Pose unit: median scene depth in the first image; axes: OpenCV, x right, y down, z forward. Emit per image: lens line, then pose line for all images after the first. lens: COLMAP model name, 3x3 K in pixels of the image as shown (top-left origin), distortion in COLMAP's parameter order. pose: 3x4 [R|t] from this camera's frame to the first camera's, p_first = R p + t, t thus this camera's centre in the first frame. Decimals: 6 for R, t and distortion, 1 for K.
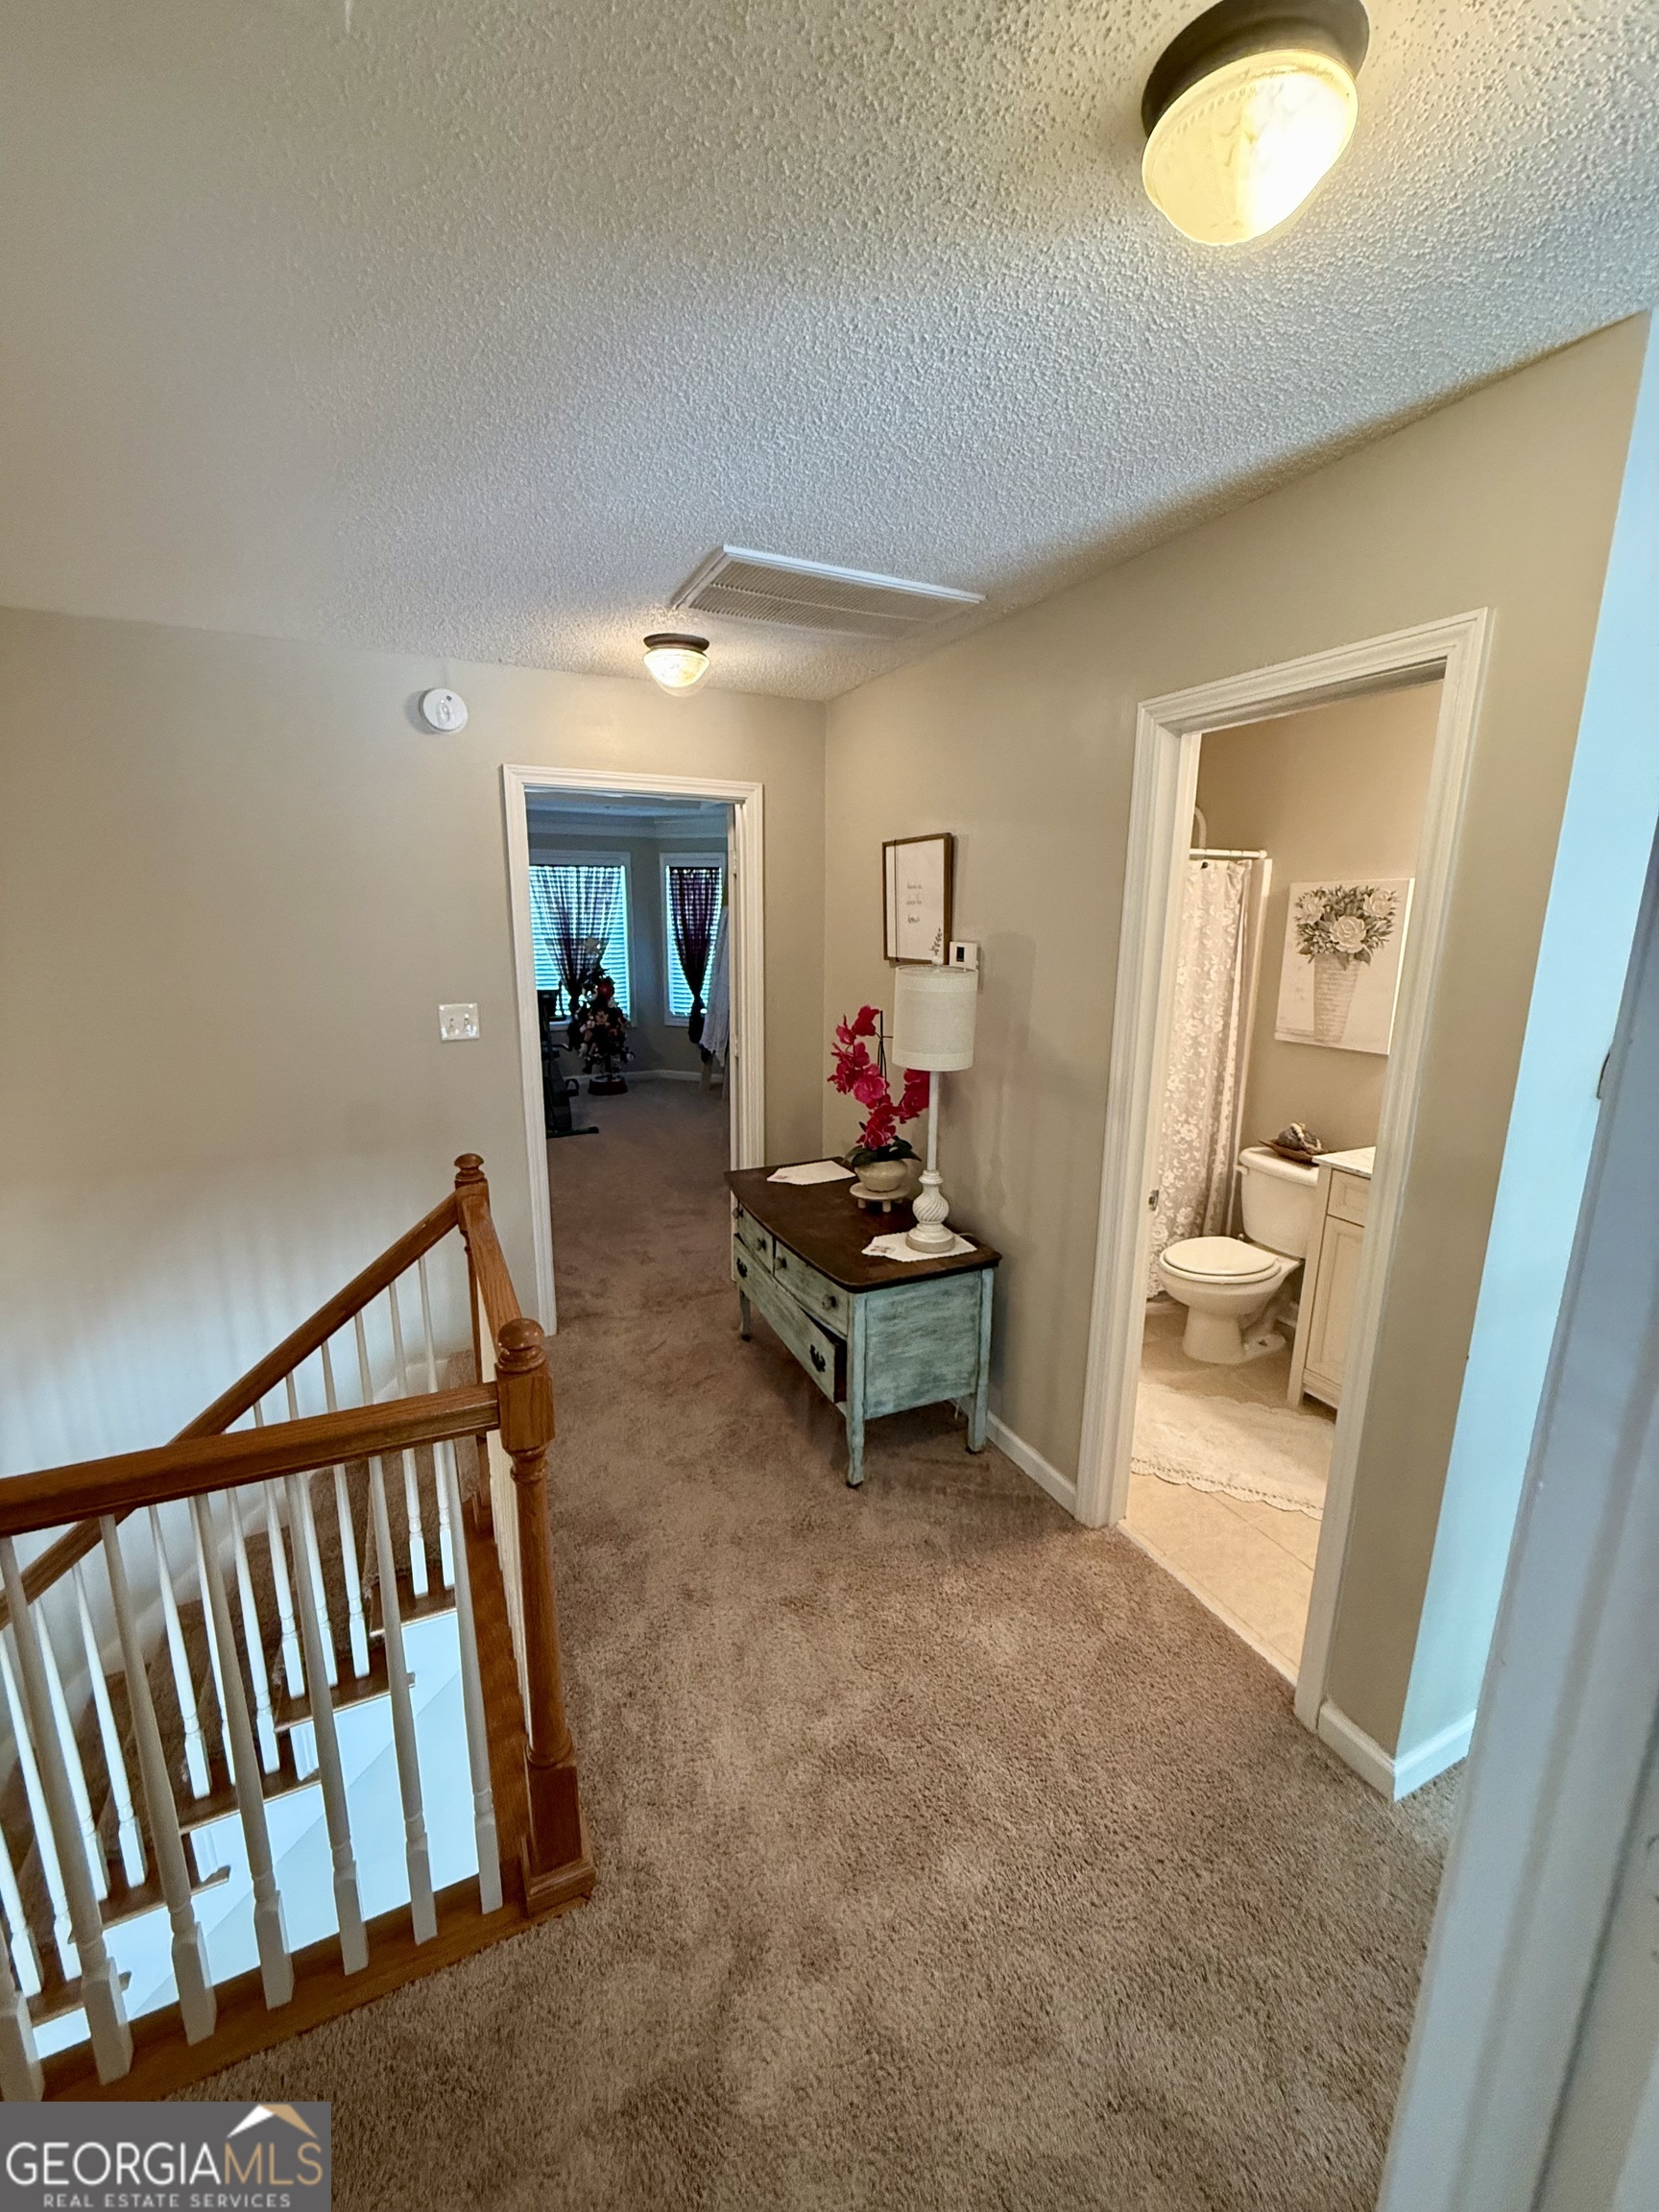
lens RADIAL K [[884.2, 0, 827.6], [0, 884.2, 1100.5], [0, 0, 1]] dist [-0.000183, 0.000041]
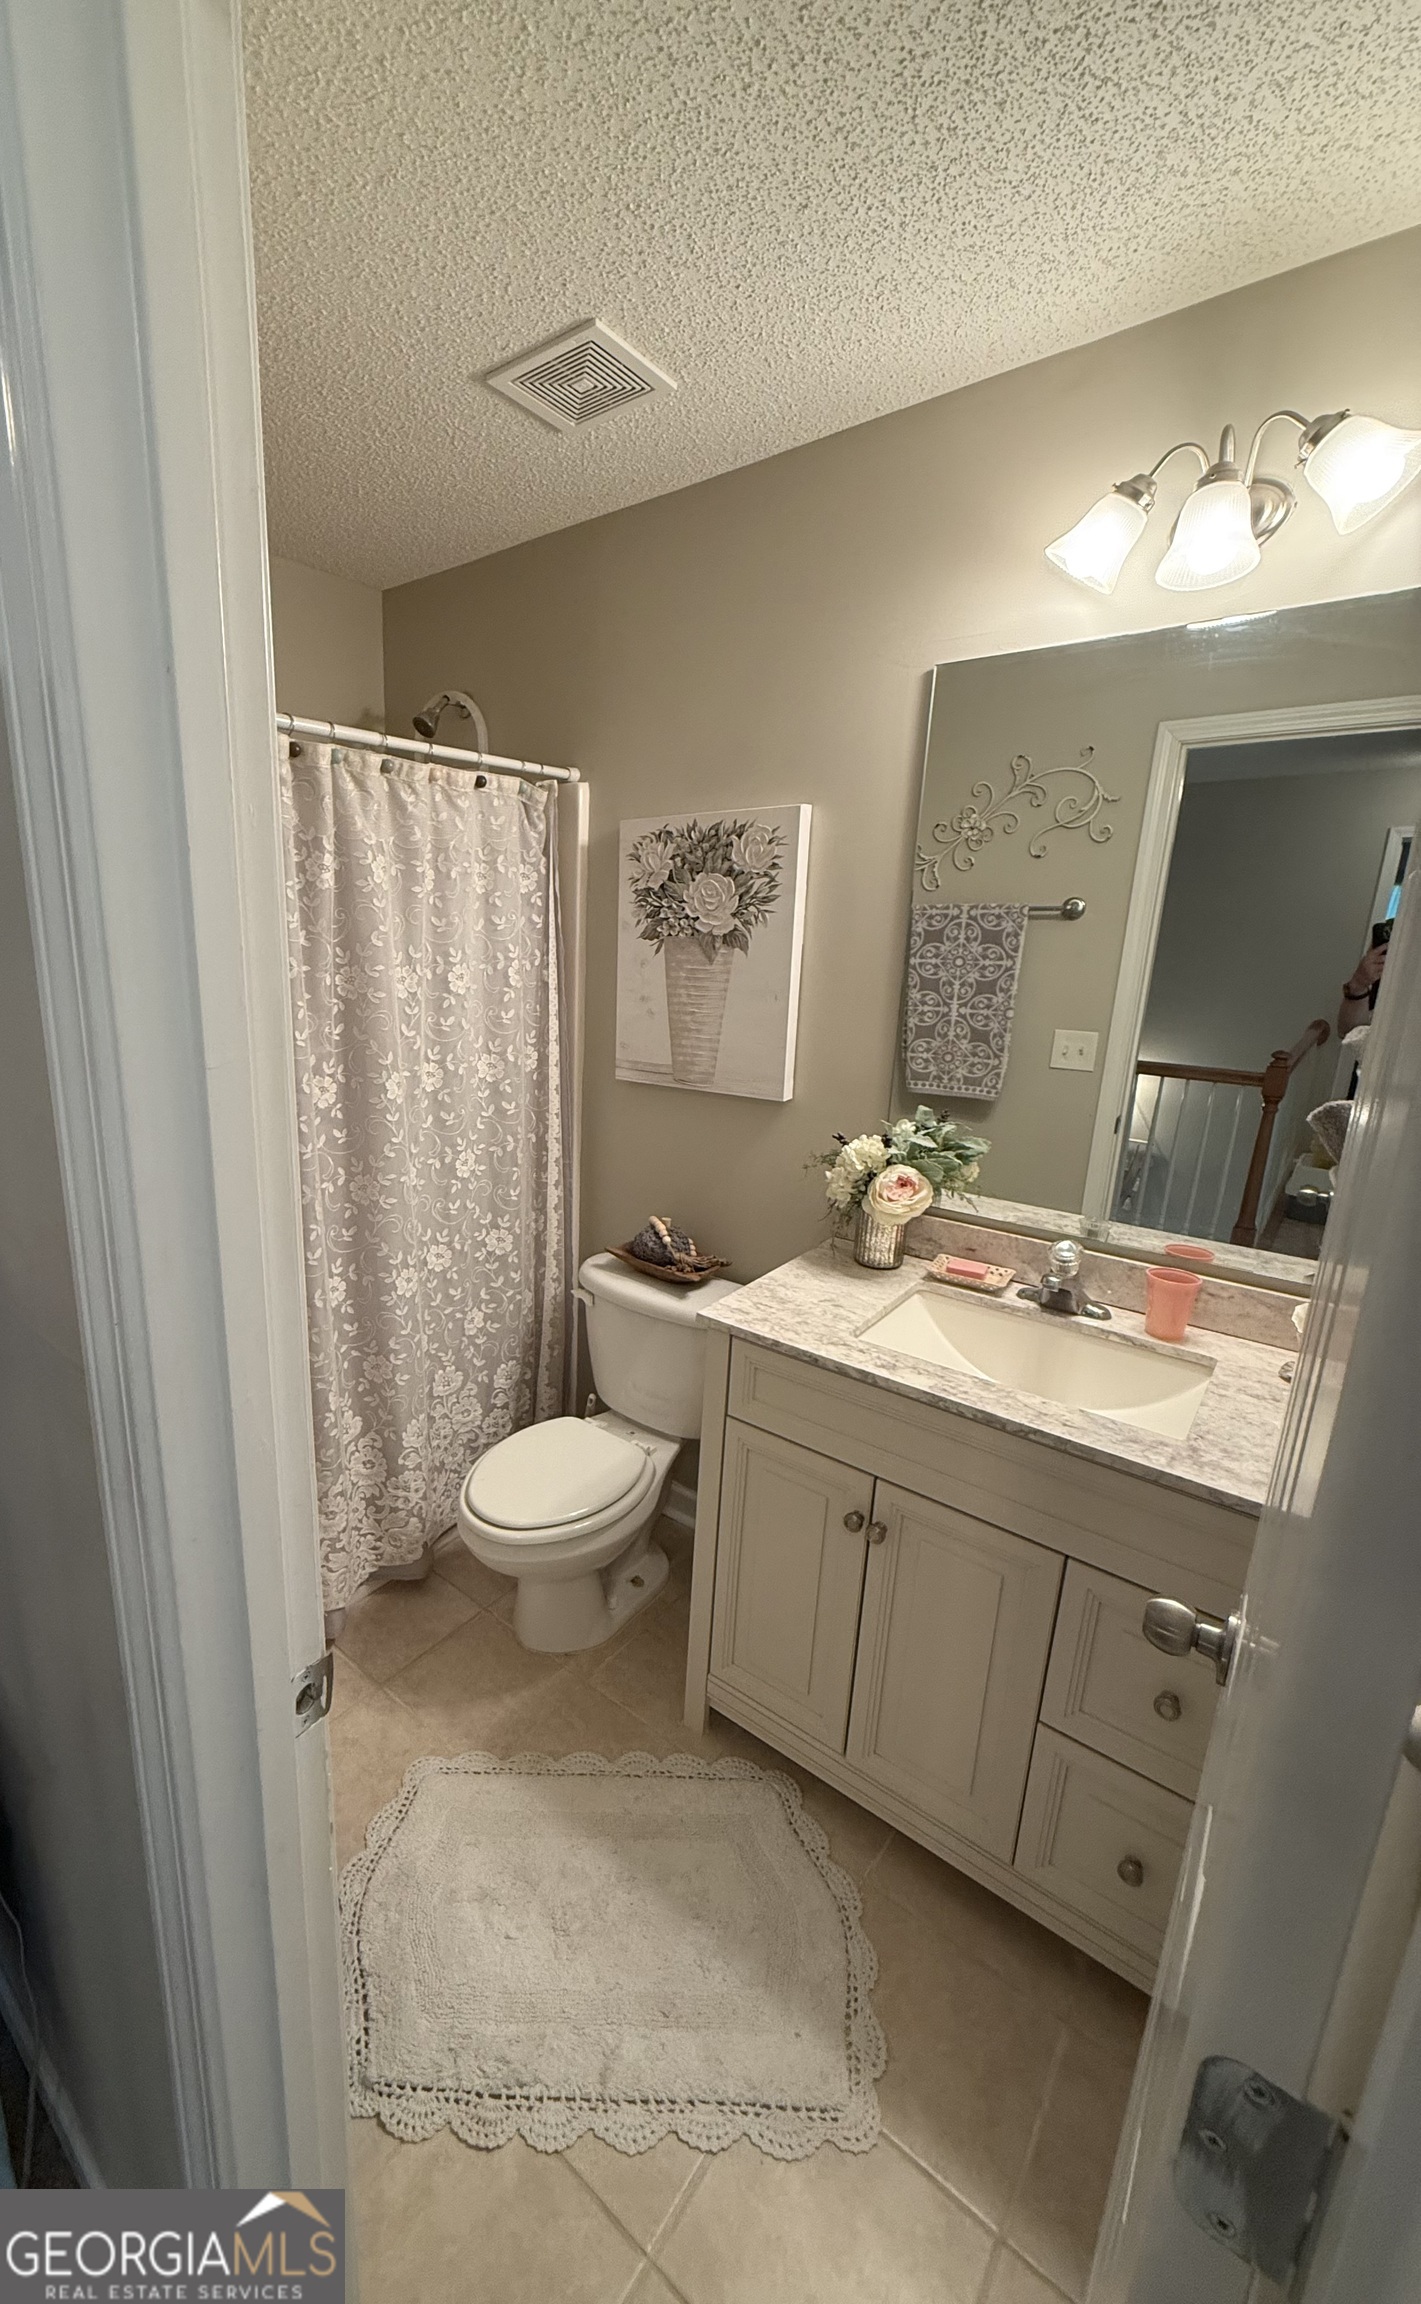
lens RADIAL K [[904.5, 0, 551.3], [0, 904.5, 1142.3], [0, 0, 1]] dist [0.001601, 0.000011]
pose [[0.920400, -0.094804, 0.379310, 0.223066], [0.081250, 0.995356, 0.051622, -0.062190], [-0.382442, -0.016694, 0.923829, 0.437768]]
